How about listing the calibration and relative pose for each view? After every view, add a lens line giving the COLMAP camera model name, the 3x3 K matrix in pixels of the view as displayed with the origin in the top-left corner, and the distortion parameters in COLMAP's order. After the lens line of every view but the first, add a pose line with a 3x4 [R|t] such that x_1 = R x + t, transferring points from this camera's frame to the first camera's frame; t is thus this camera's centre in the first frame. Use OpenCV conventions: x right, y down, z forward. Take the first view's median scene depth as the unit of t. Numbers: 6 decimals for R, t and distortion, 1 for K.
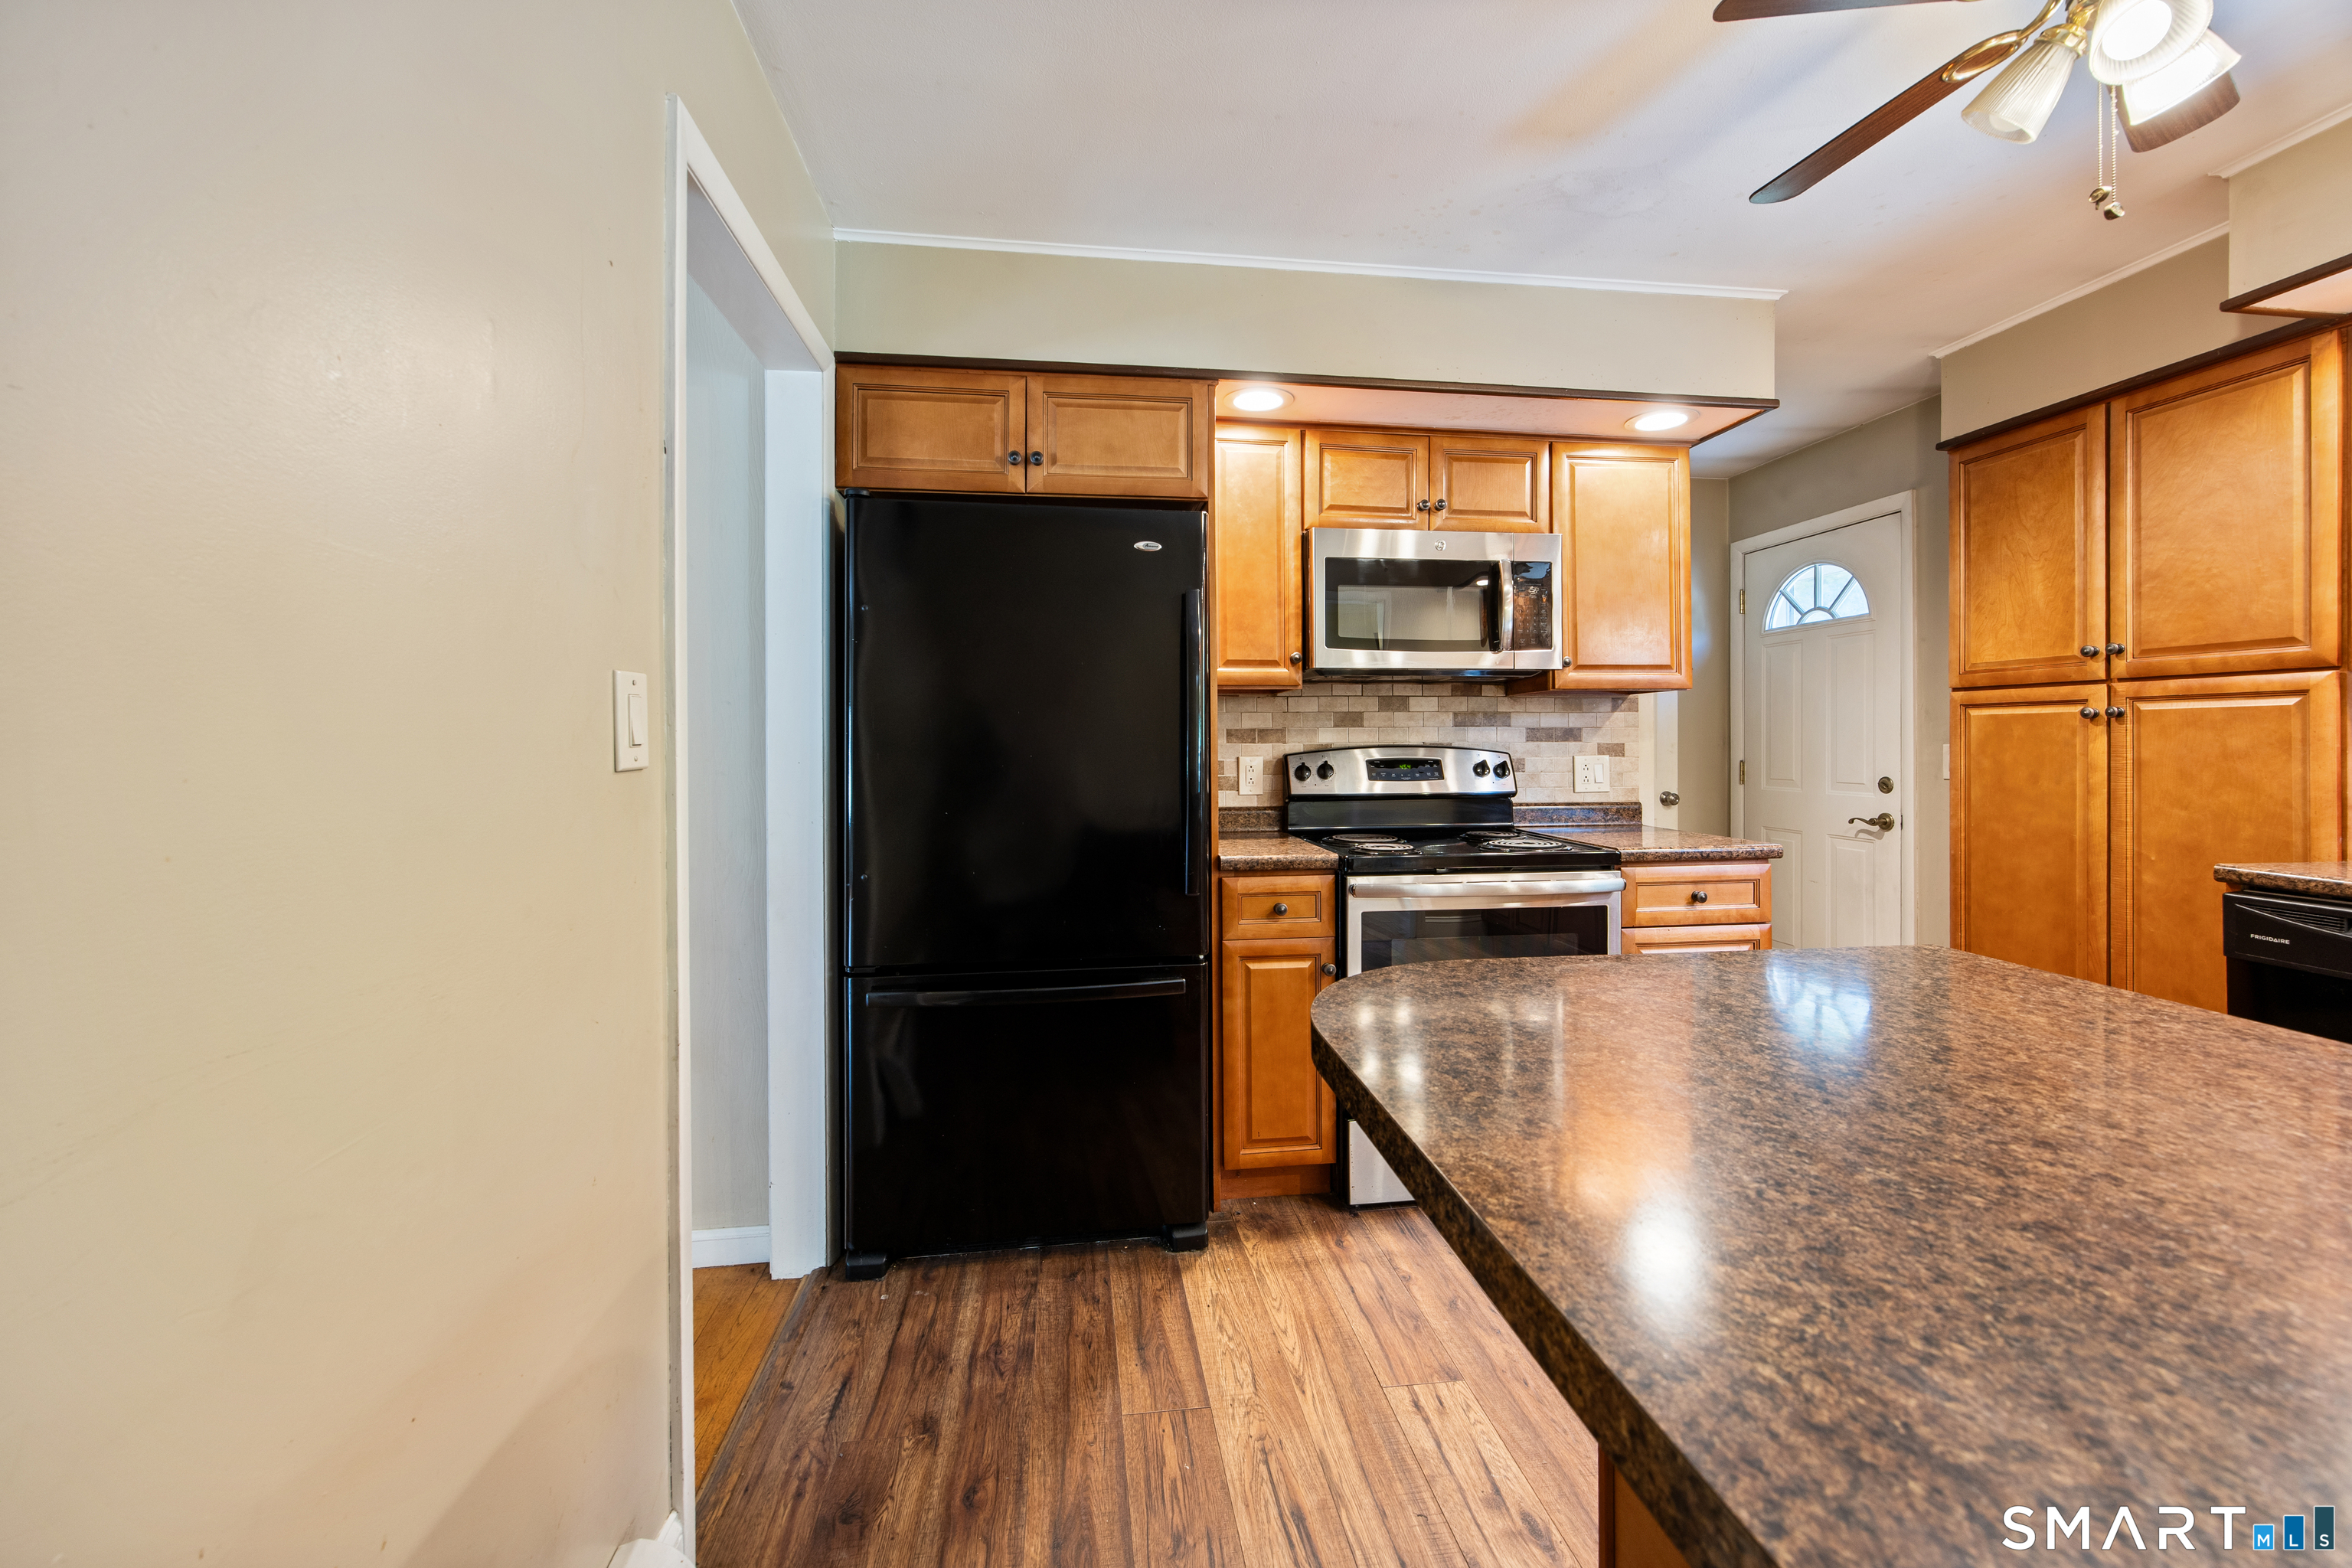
lens RADIAL K [[923.8, 0, 1187.2], [0, 923.8, 745.6], [0, 0, 1]] dist [0.000377, 0.001040]
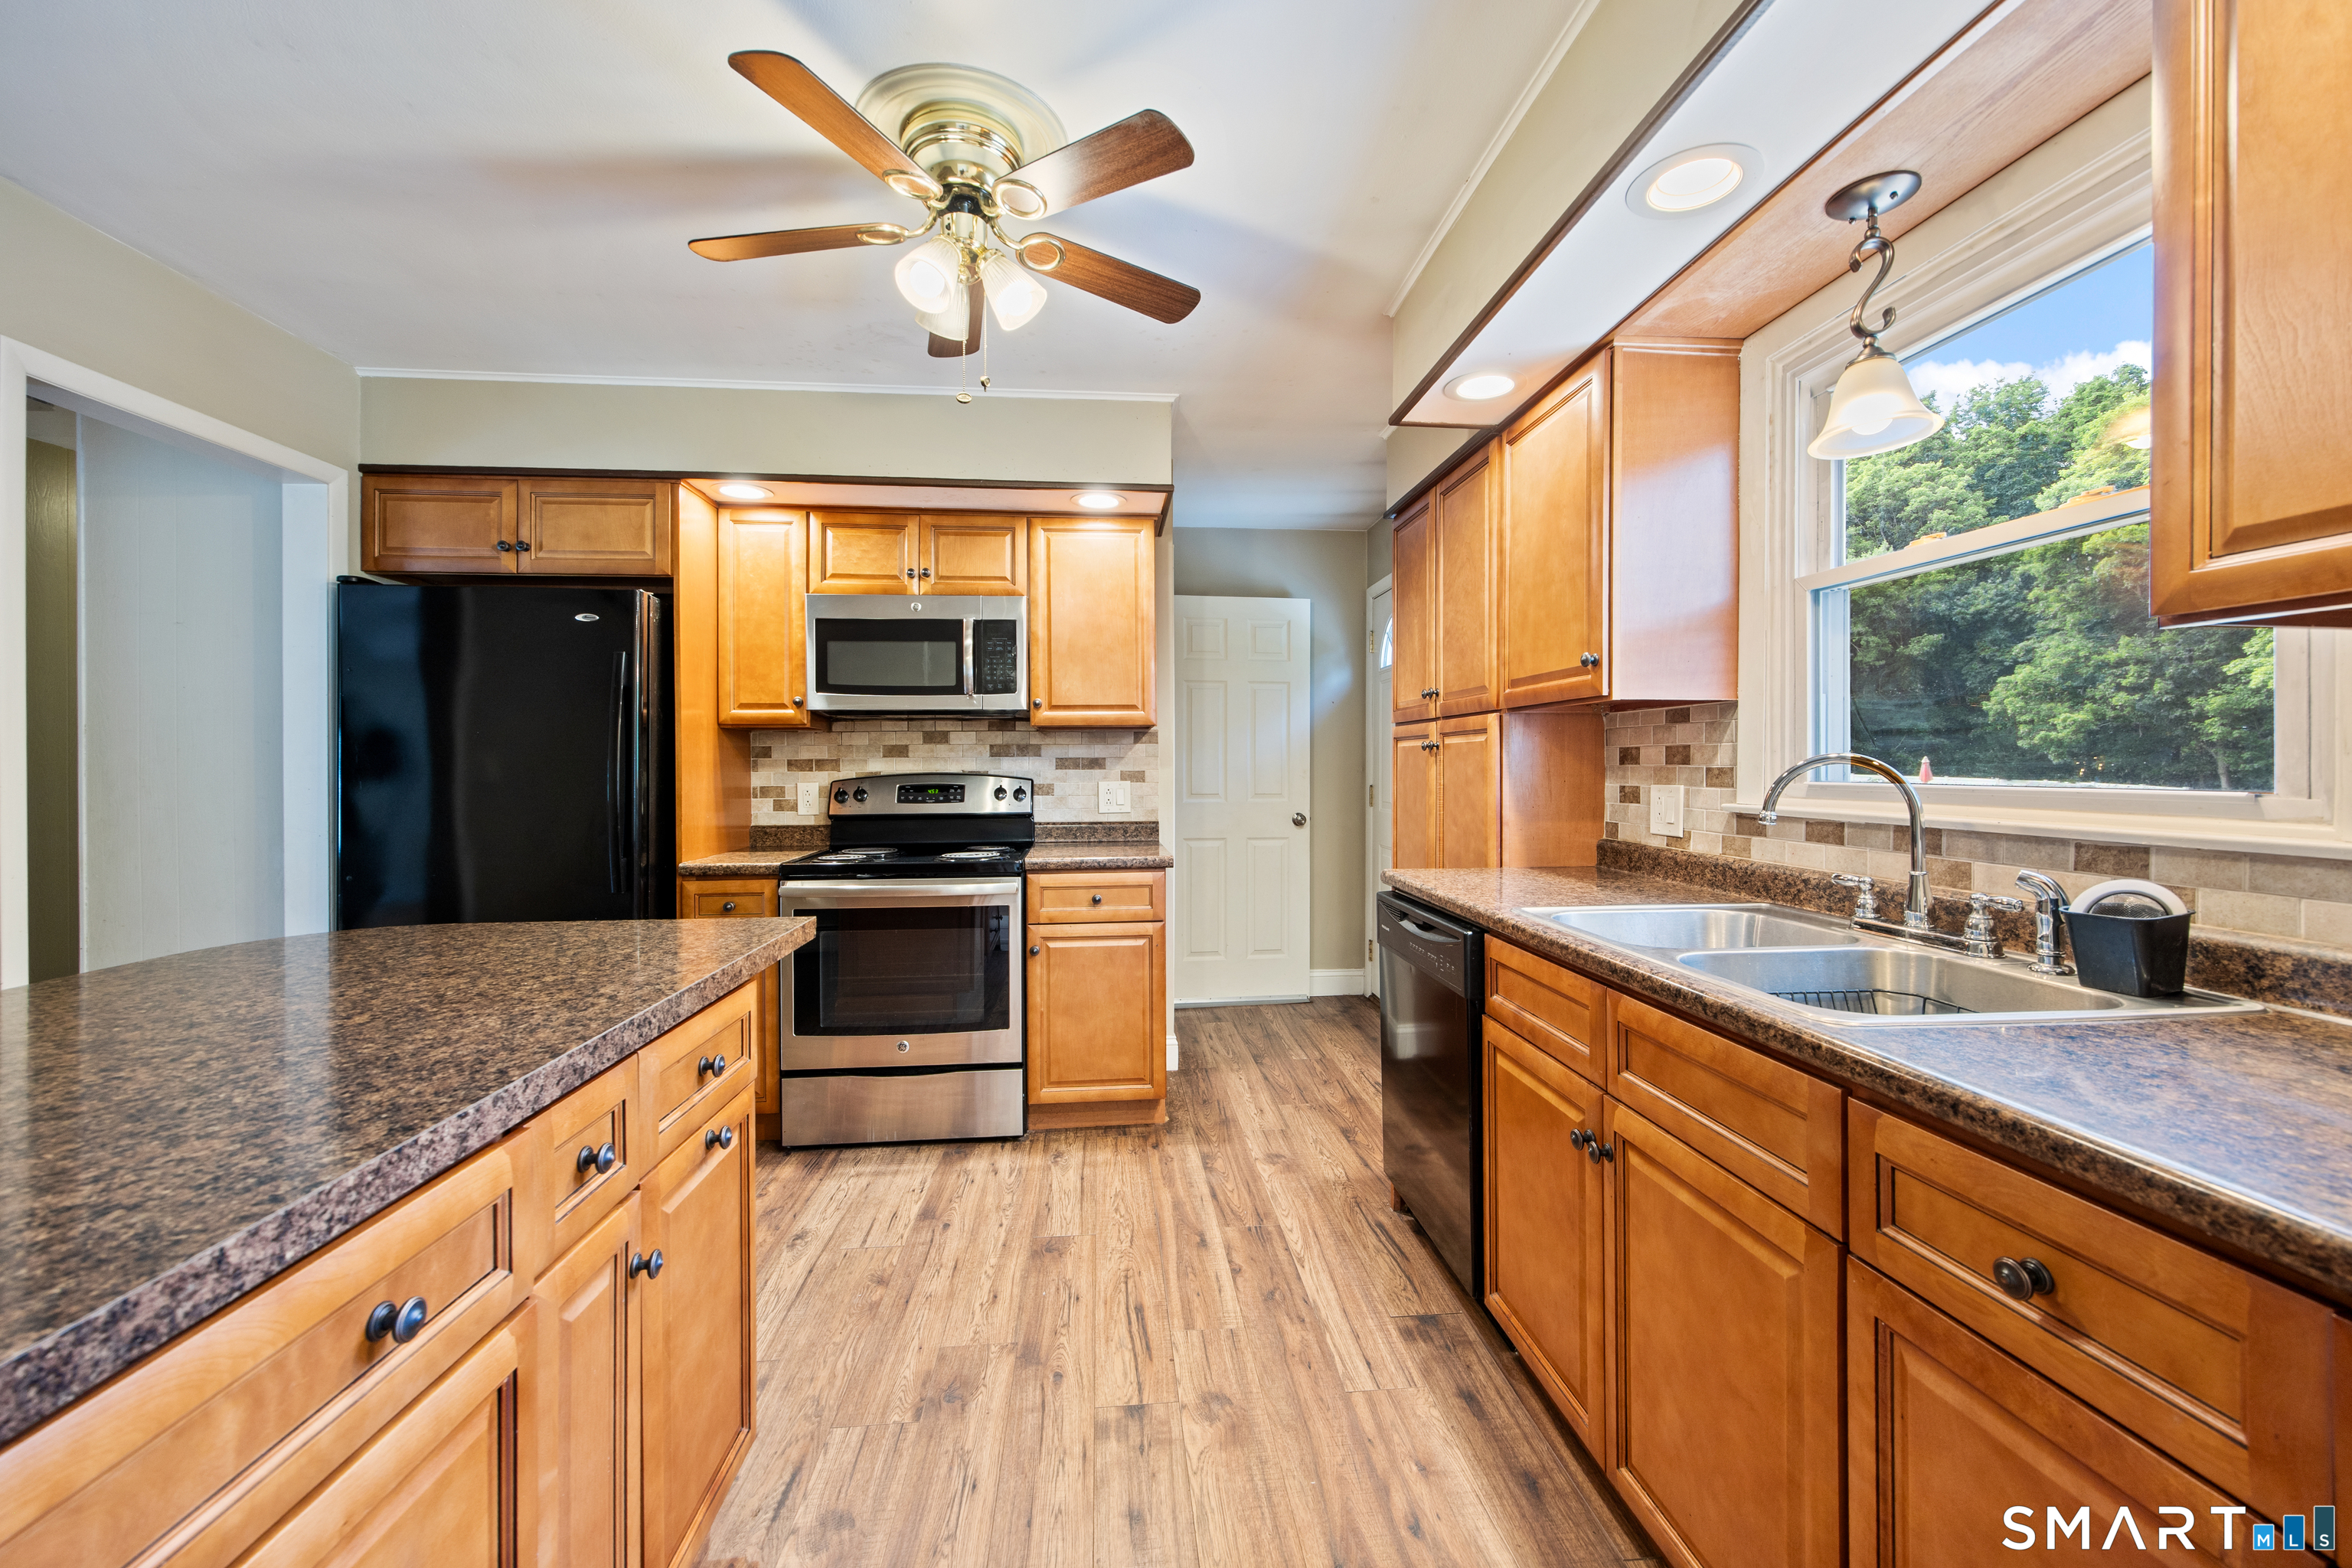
lens RADIAL K [[923.8, 0, 1175.0], [0, 923.8, 766.0], [0, 0, 1]] dist [0.000377, 0.001040]
pose [[0.999311, -0.001984, -0.037050, 0.652803], [0.001852, 0.999992, -0.003602, -0.005153], [0.037057, 0.003530, 0.999307, -0.186929]]
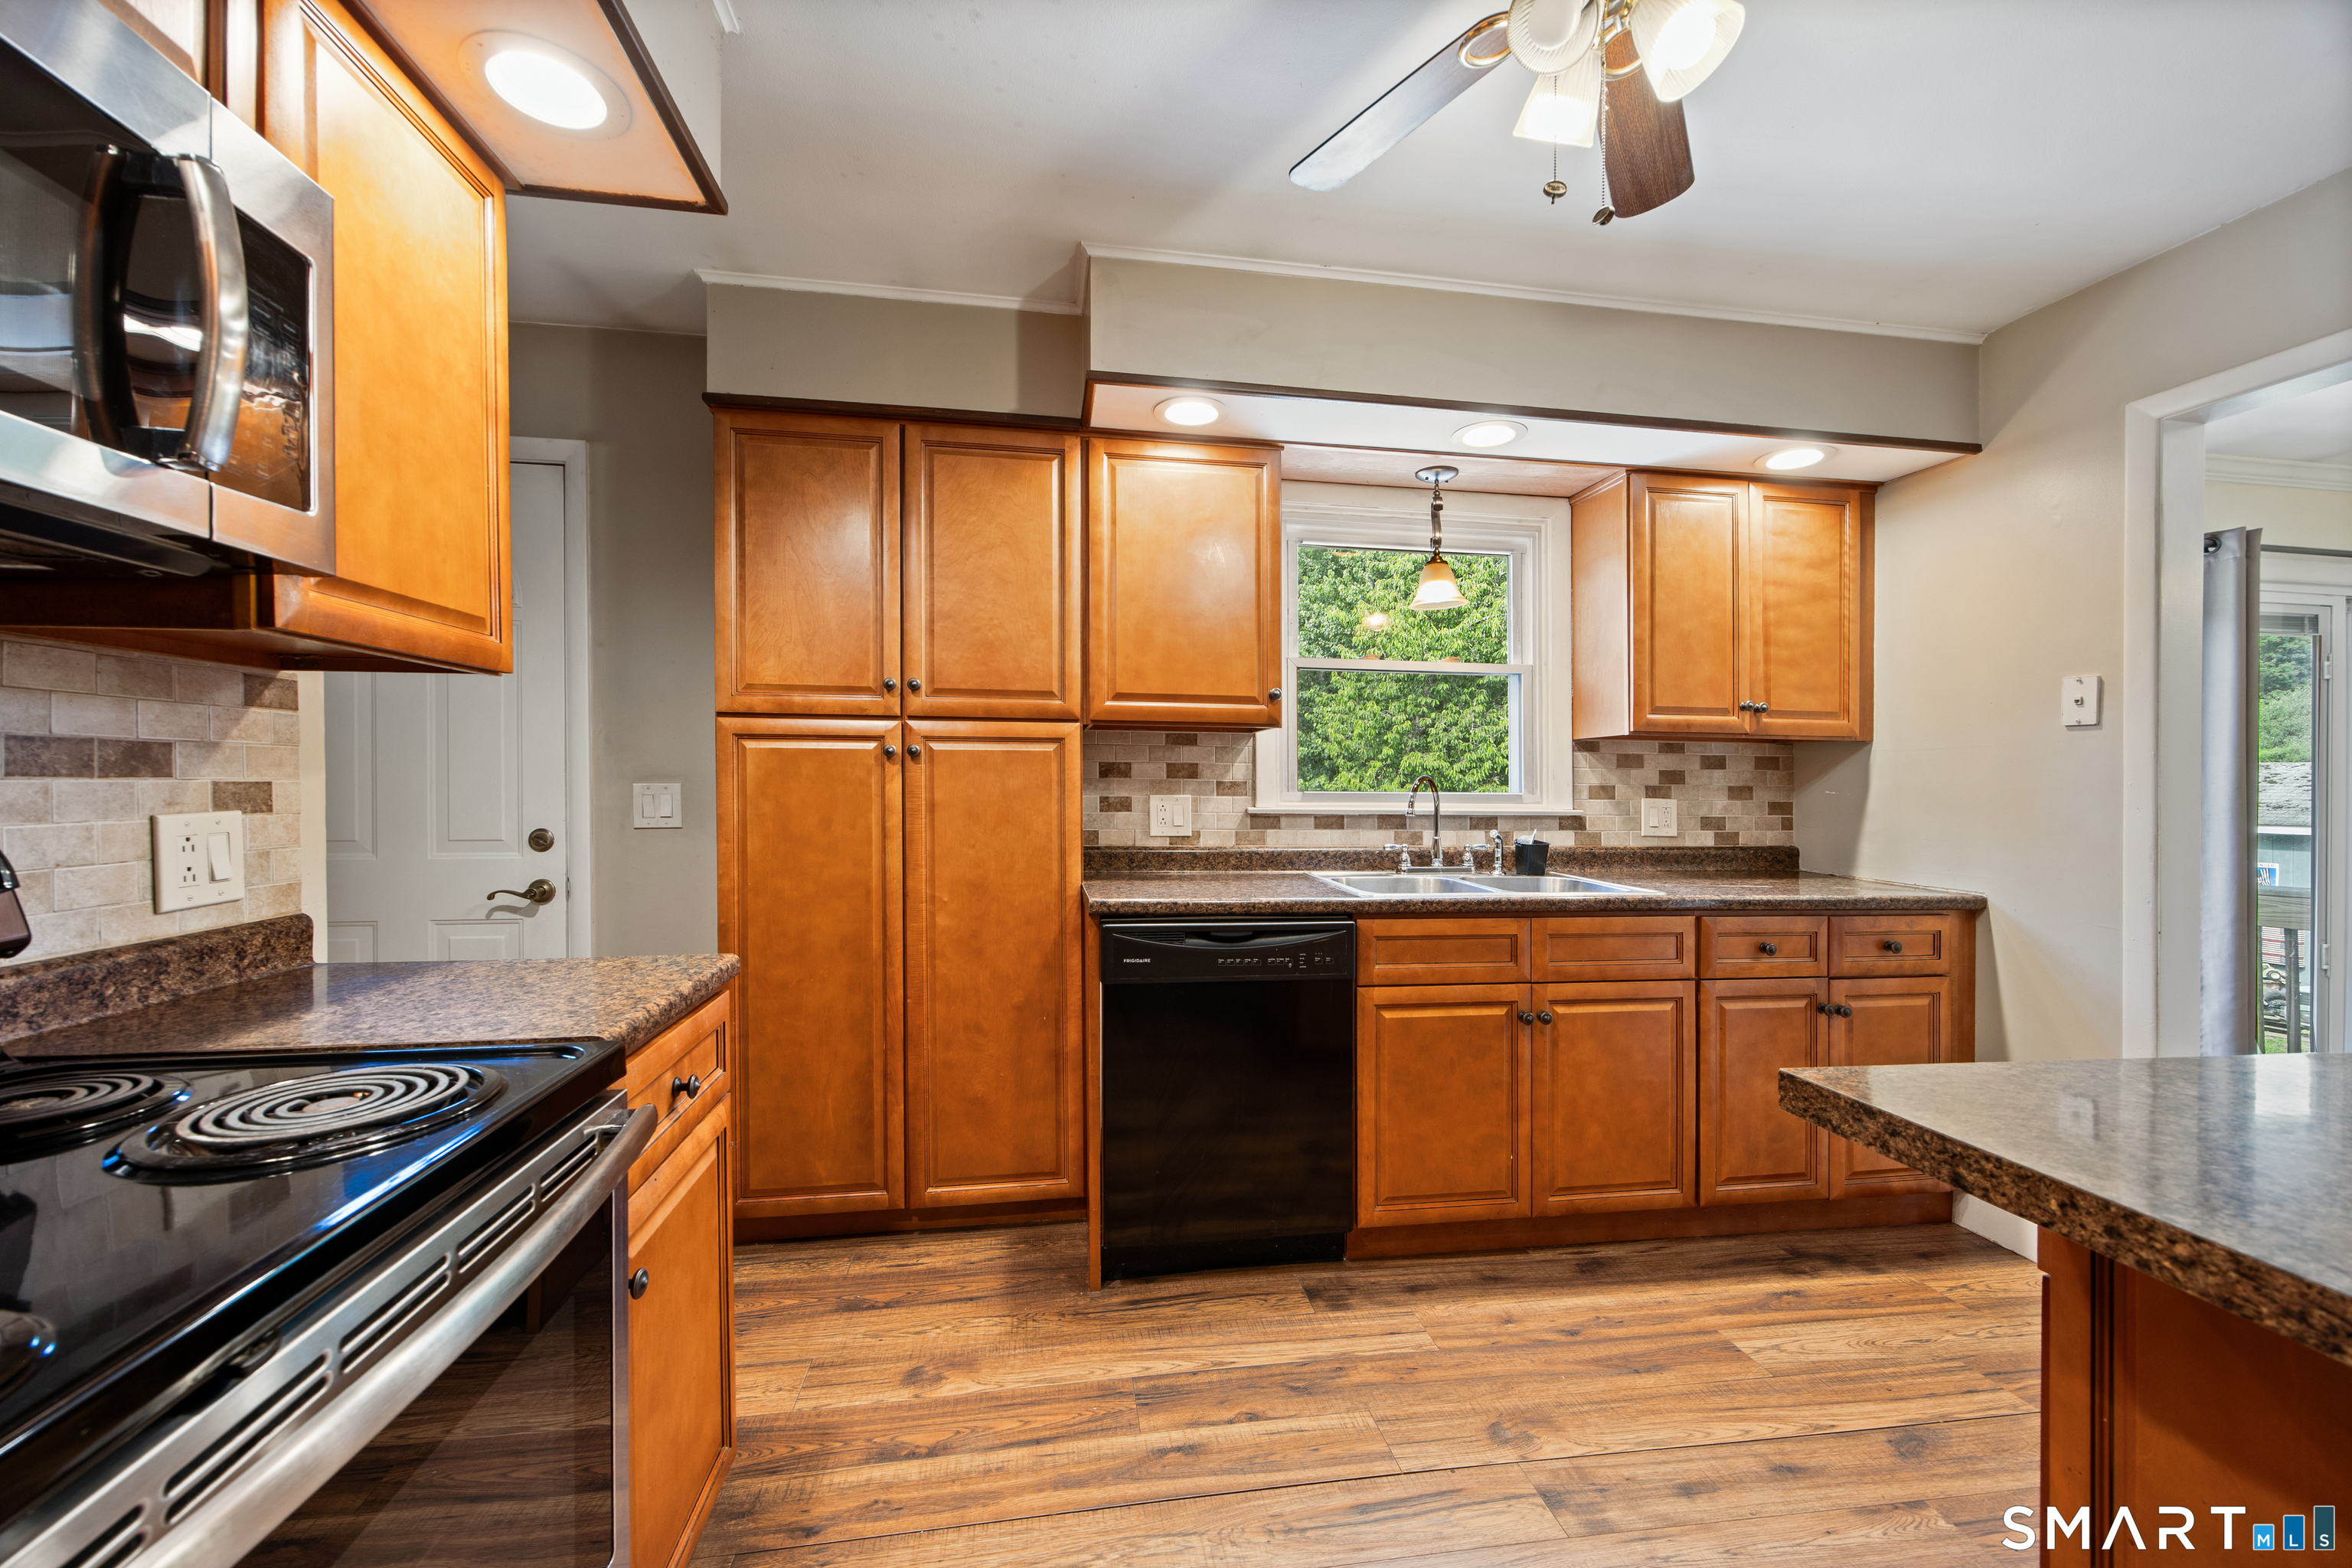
lens RADIAL K [[923.8, 0, 1171.9], [0, 923.8, 781.8], [0, 0, 1]] dist [0.000377, 0.001040]
pose [[-0.025857, 0.000474, 0.999666, 0.038470], [-0.002981, 0.999995, -0.000552, -0.004164], [-0.999661, -0.002994, -0.025856, 0.698142]]
